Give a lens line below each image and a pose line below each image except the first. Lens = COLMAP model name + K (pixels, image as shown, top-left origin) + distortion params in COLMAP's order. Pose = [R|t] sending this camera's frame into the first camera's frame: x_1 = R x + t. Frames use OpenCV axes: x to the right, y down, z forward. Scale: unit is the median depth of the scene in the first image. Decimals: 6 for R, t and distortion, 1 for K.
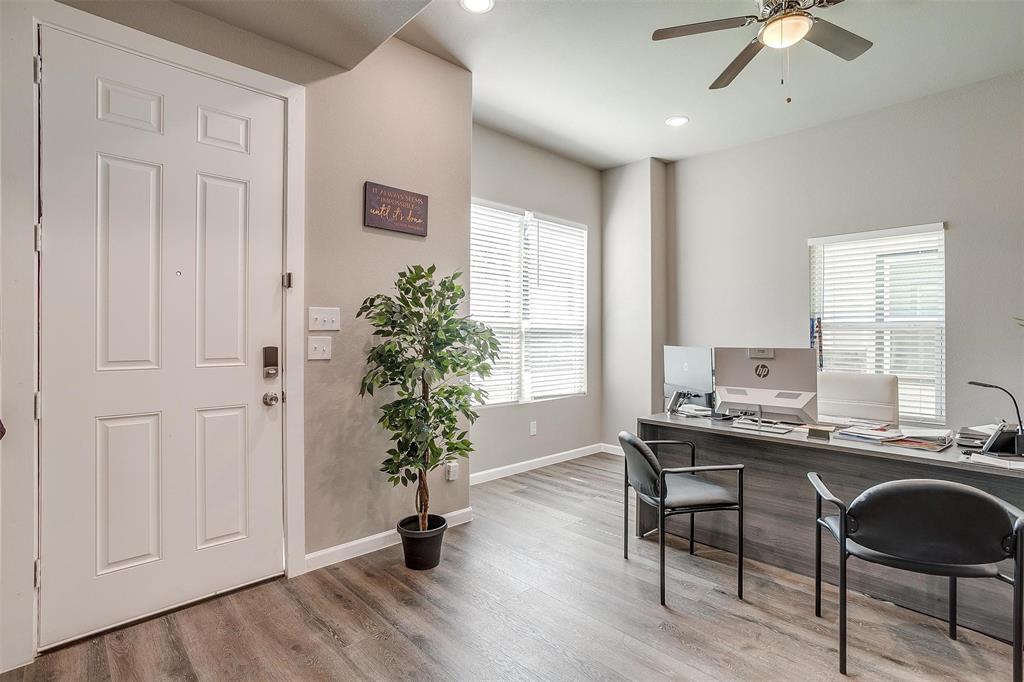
lens RADIAL K [[492.2, 0, 516.8], [0, 492.2, 336.3], [0, 0, 1]] dist [-0.045065, -0.000121]
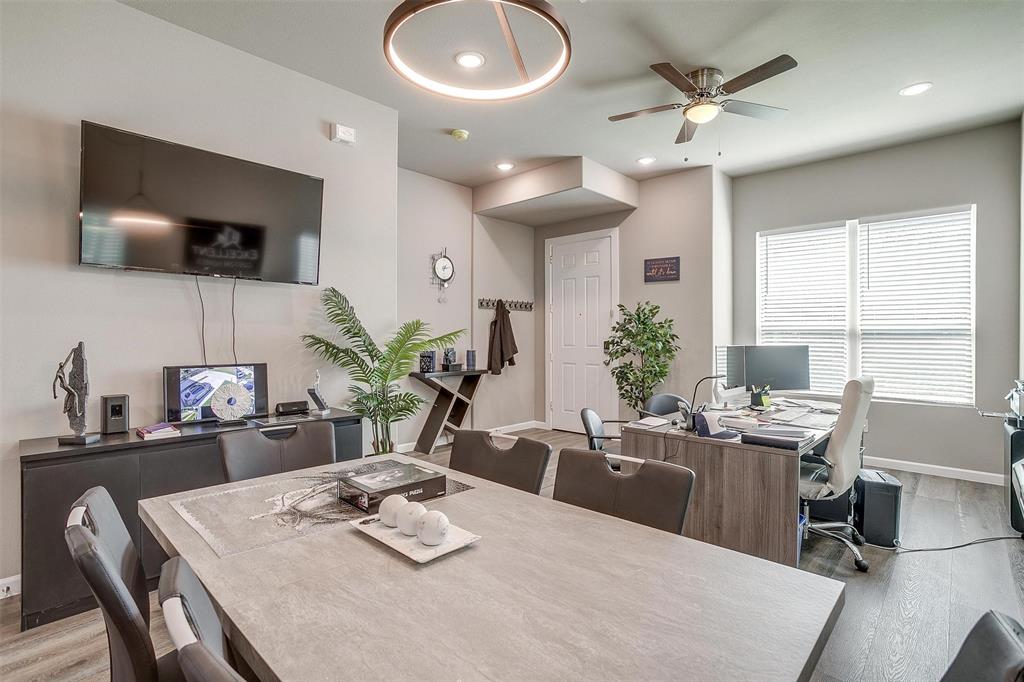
lens RADIAL K [[492.2, 0, 516.8], [0, 492.2, 336.3], [0, 0, 1]] dist [-0.045065, -0.000121]
pose [[0.065737, 0.000835, -0.997837, 1.612712], [-0.002168, 0.999997, 0.000694, -0.002199], [0.997835, 0.002118, 0.065739, 0.328372]]
